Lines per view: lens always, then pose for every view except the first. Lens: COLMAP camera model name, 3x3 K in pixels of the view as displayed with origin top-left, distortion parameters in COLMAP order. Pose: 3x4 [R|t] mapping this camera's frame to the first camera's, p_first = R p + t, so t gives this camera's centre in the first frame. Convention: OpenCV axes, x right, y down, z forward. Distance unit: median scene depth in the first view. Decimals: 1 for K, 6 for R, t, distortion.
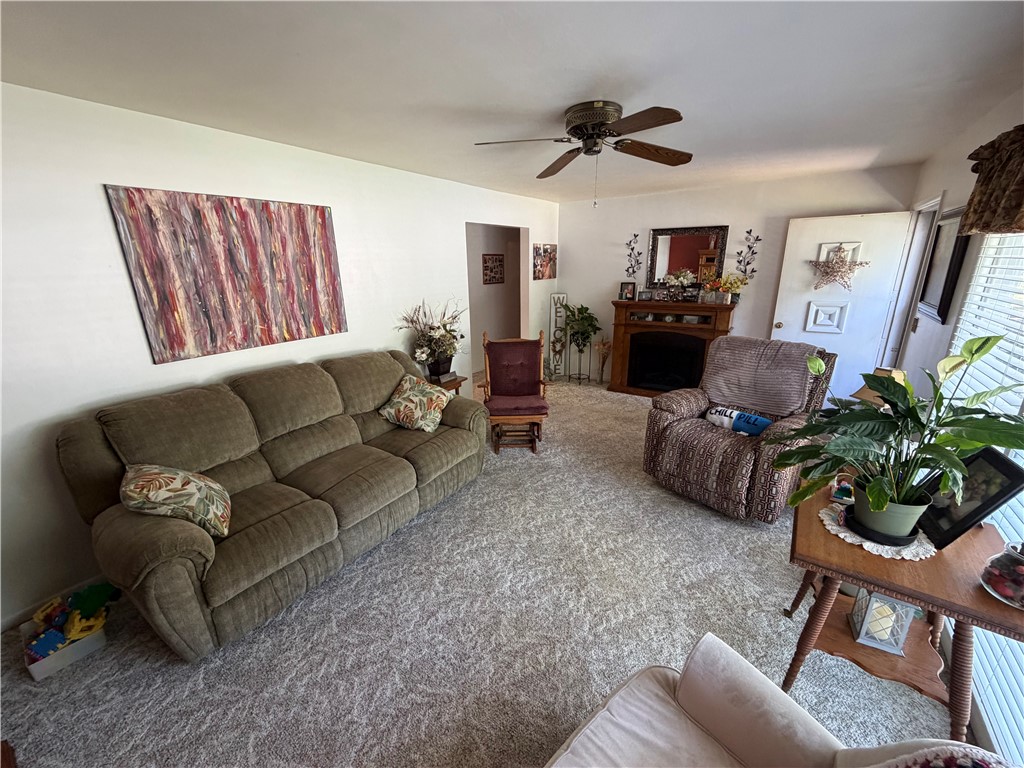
lens RADIAL K [[406.4, 0, 513.6], [0, 406.4, 385.0], [0, 0, 1]] dist [-0.003863, -0.000145]
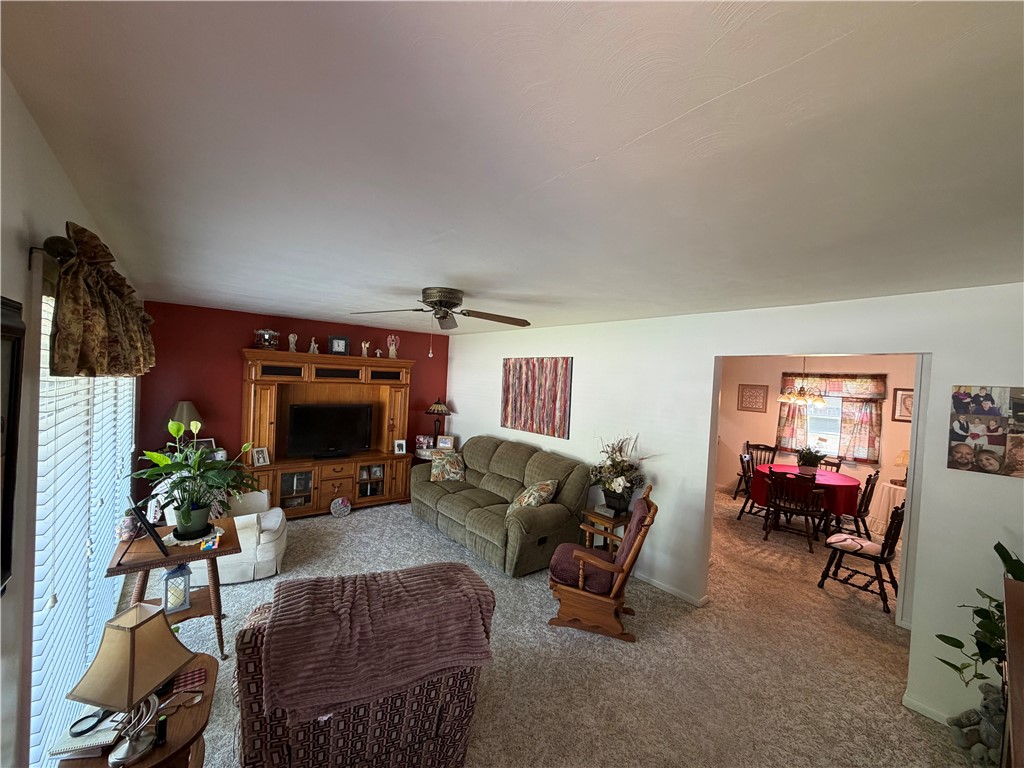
lens RADIAL K [[406.4, 0, 511.0], [0, 406.4, 386.3], [0, 0, 1]] dist [-0.003863, -0.000145]
pose [[-0.291838, 0.020125, -0.956256, 1.194147], [-0.321449, 0.939561, 0.117876, -0.495828], [0.900833, 0.341788, -0.267731, 1.389523]]
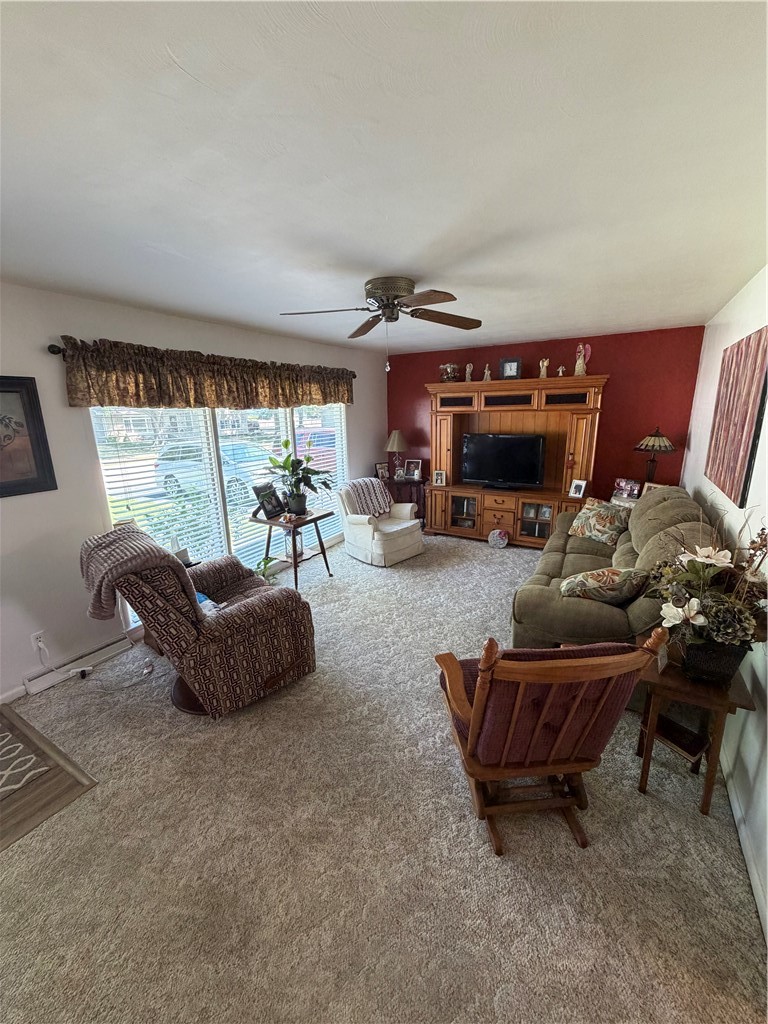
lens RADIAL K [[406.4, 0, 381.1], [0, 406.4, 510.6], [0, 0, 1]] dist [-0.003863, -0.000145]
pose [[-0.997611, 0.048756, -0.048933, 0.246192], [0.016319, 0.854686, 0.518889, -0.589372], [0.067122, 0.516851, -0.853440, 1.872261]]
